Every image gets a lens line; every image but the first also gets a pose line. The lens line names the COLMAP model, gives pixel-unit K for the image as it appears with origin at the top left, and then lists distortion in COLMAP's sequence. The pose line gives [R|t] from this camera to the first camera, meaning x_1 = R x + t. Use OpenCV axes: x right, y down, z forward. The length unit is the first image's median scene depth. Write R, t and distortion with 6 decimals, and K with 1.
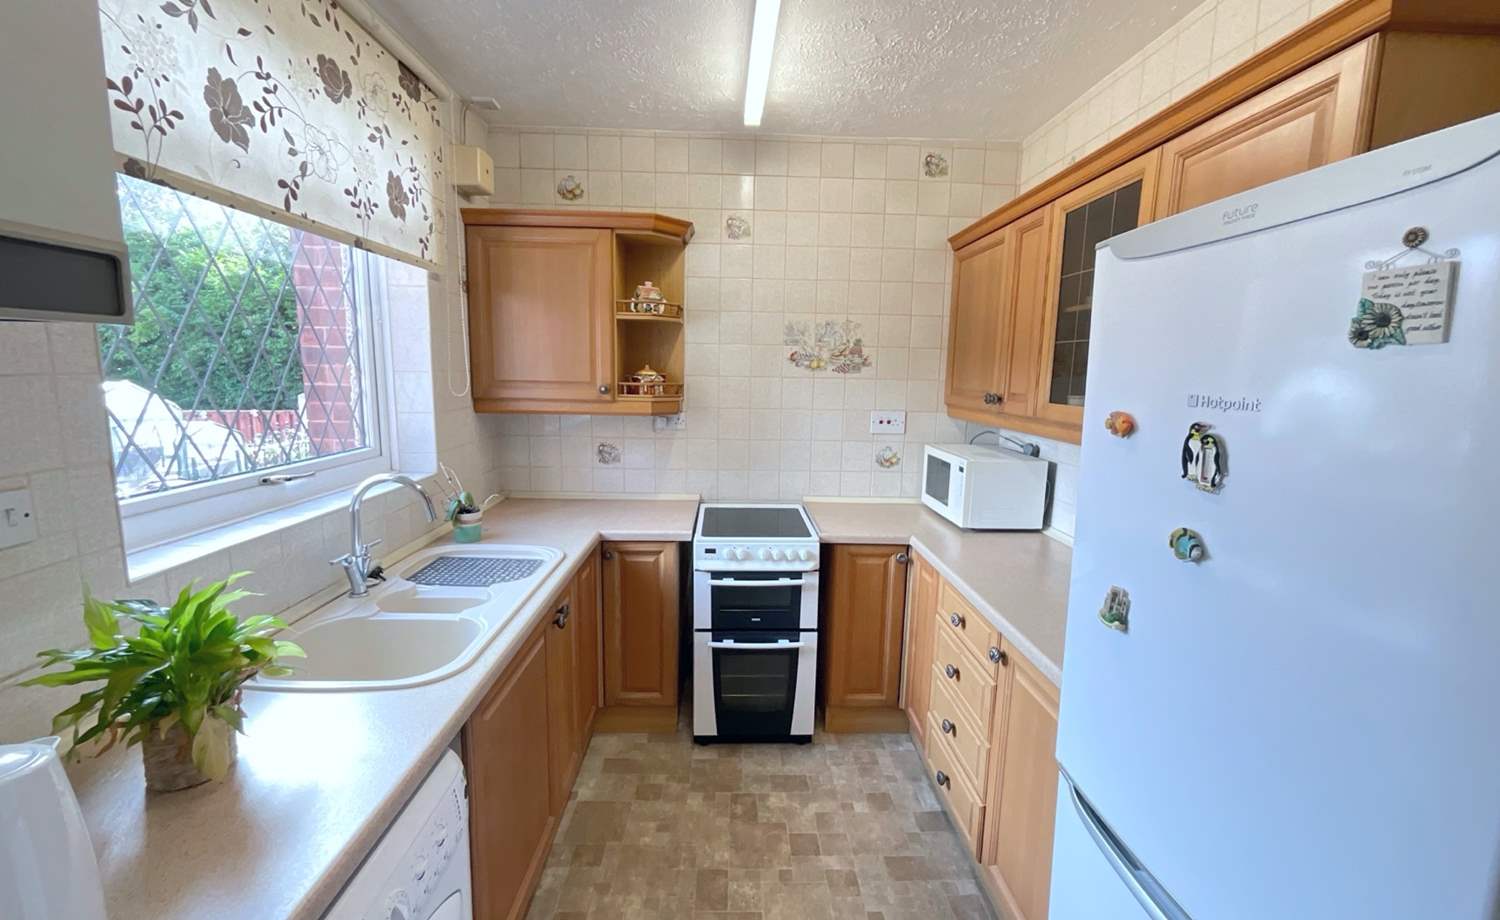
lens RADIAL K [[605.4, 0, 753.4], [0, 605.4, 461.3], [0, 0, 1]] dist [-0.006587, 0.002374]
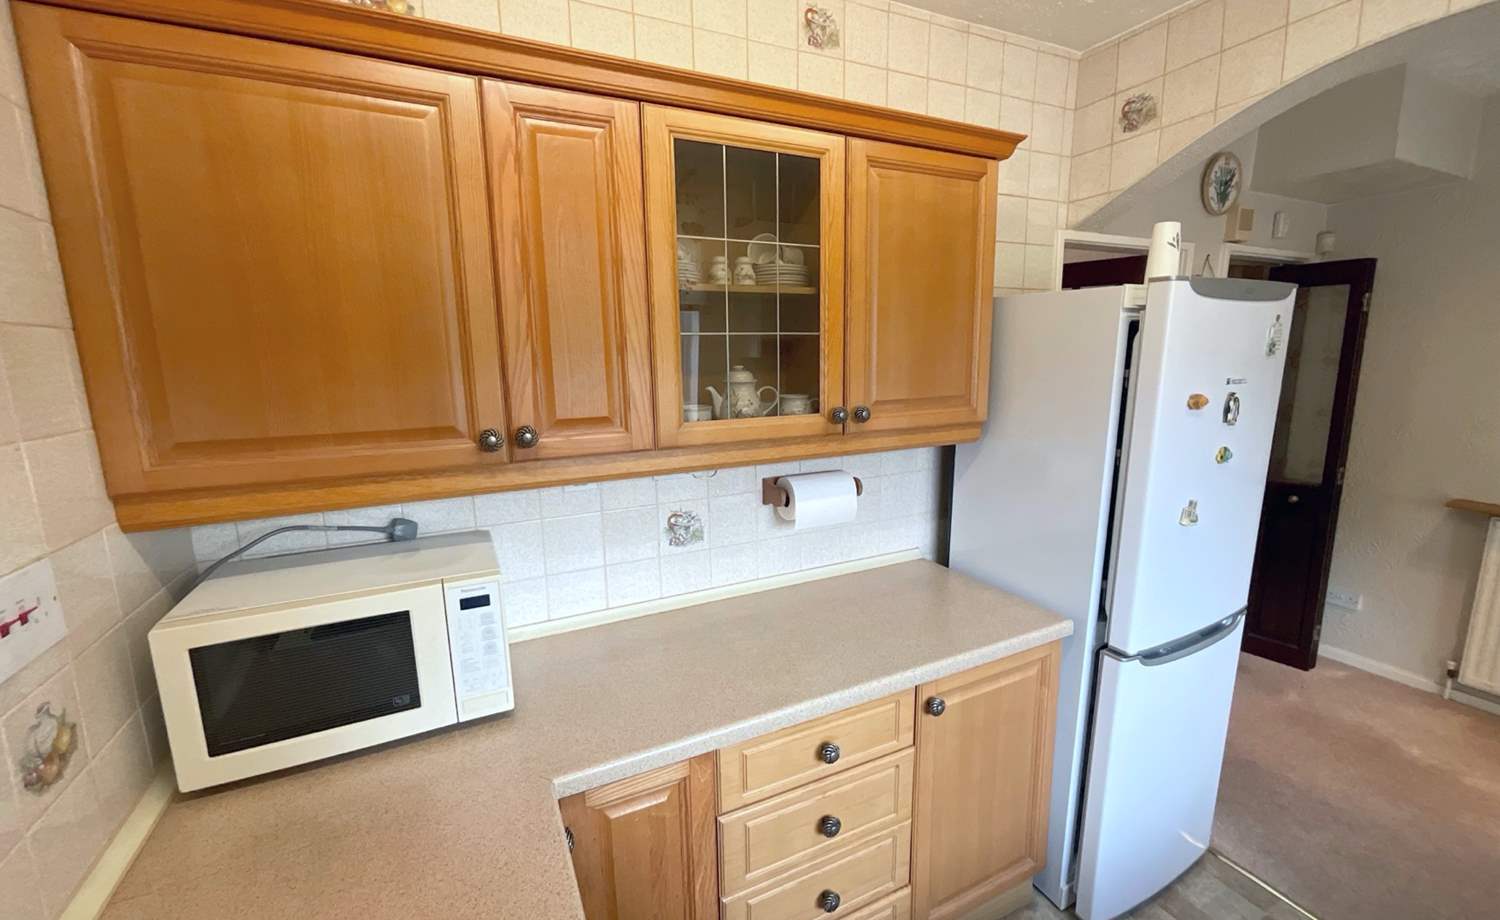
lens RADIAL K [[605.4, 0, 750.9], [0, 605.4, 458.0], [0, 0, 1]] dist [-0.006587, 0.002374]
pose [[-0.399277, -0.170266, 0.900882, -0.141350], [0.148047, 0.957735, 0.246627, -0.185005], [-0.904798, 0.231846, -0.357194, 1.017839]]
